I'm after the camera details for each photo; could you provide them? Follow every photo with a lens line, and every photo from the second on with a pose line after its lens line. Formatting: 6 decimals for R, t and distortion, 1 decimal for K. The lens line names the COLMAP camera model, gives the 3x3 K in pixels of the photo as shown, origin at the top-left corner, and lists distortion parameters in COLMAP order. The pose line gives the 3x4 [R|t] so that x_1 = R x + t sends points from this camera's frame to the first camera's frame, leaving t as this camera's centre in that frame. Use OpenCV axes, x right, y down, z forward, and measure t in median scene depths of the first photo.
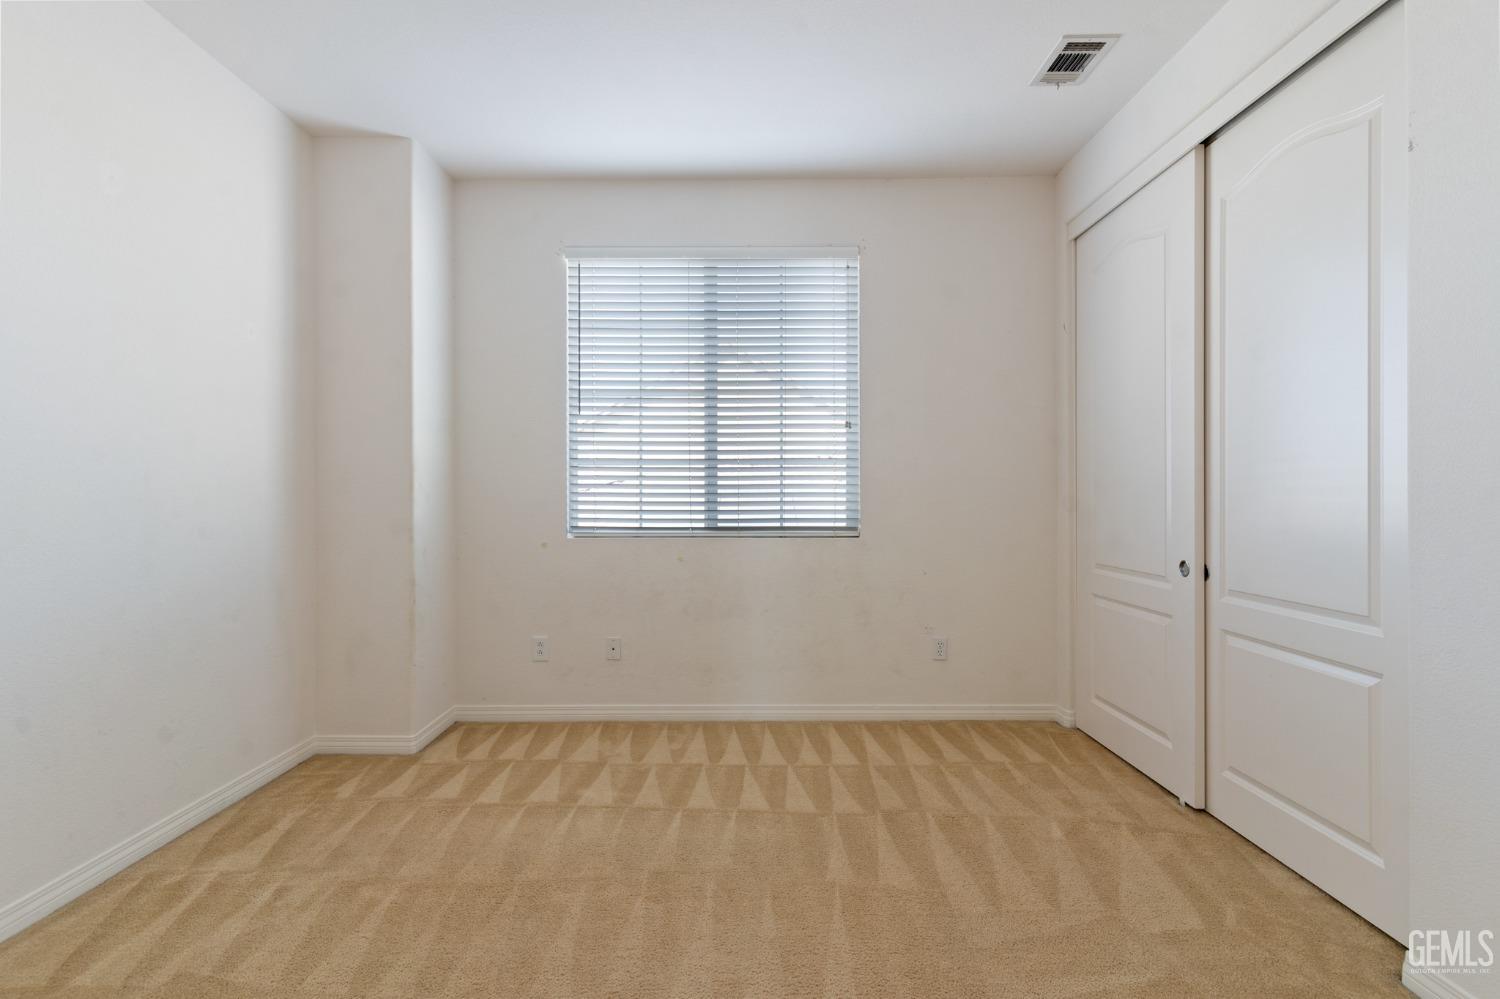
lens RADIAL K [[720.1, 0, 755.2], [0, 720.1, 504.2], [0, 0, 1]] dist [0.008998, -0.002565]
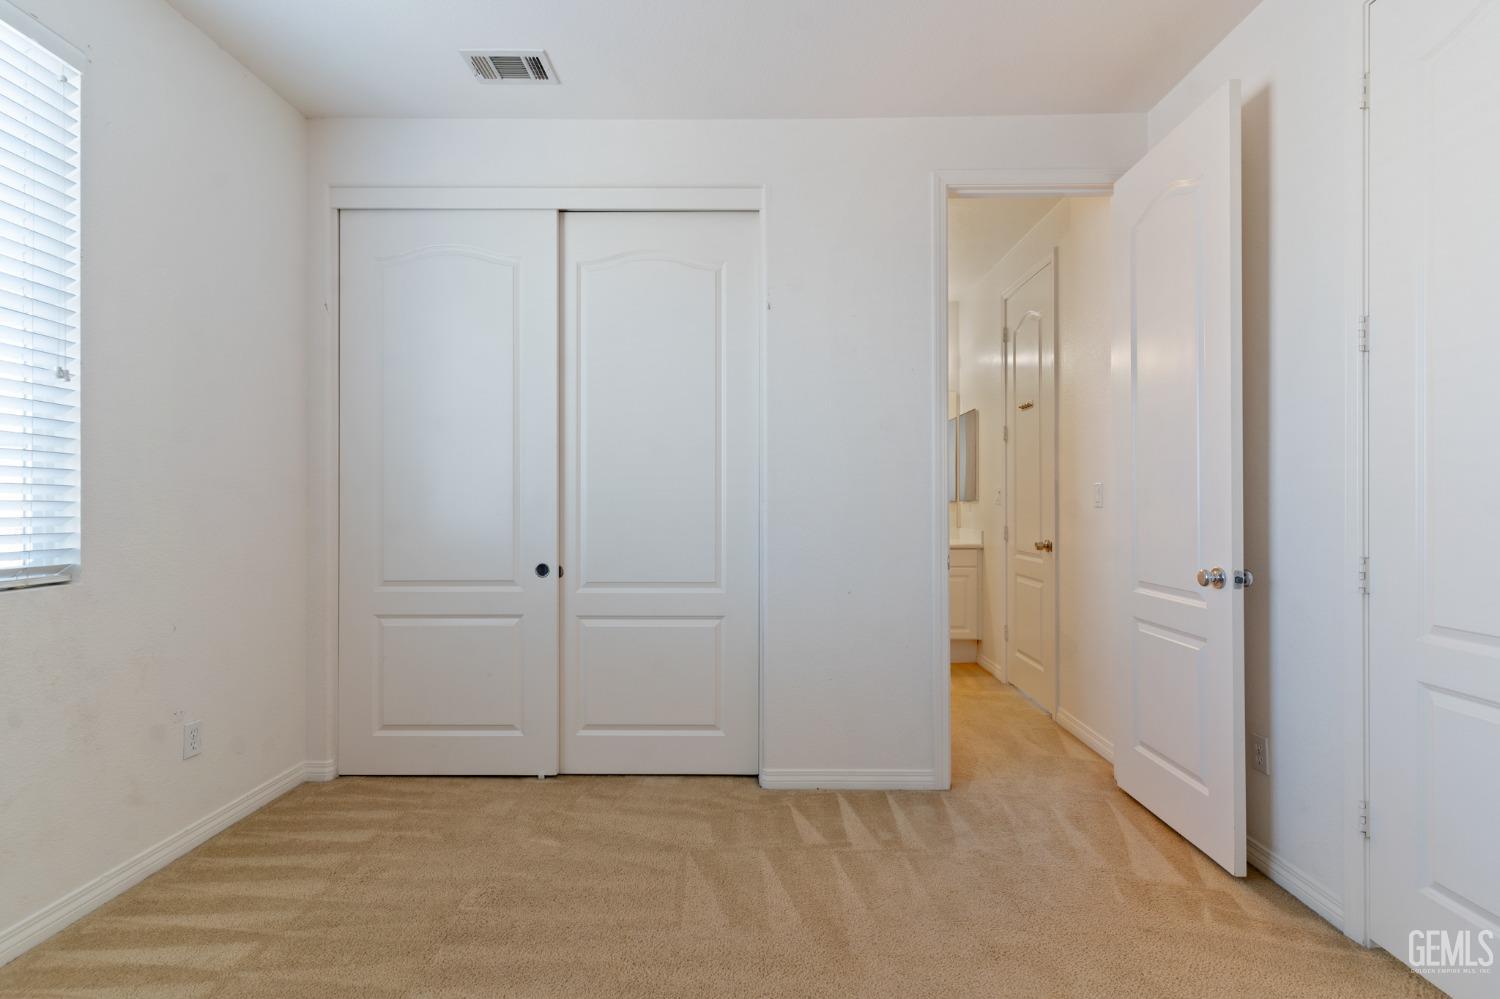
lens RADIAL K [[720.1, 0, 749.0], [0, 720.1, 506.3], [0, 0, 1]] dist [0.008998, -0.002565]
pose [[0.020834, -0.002231, 0.999780, -0.536676], [0.010215, 0.999946, 0.002018, -0.010954], [-0.999731, 0.010171, 0.020856, 0.652039]]
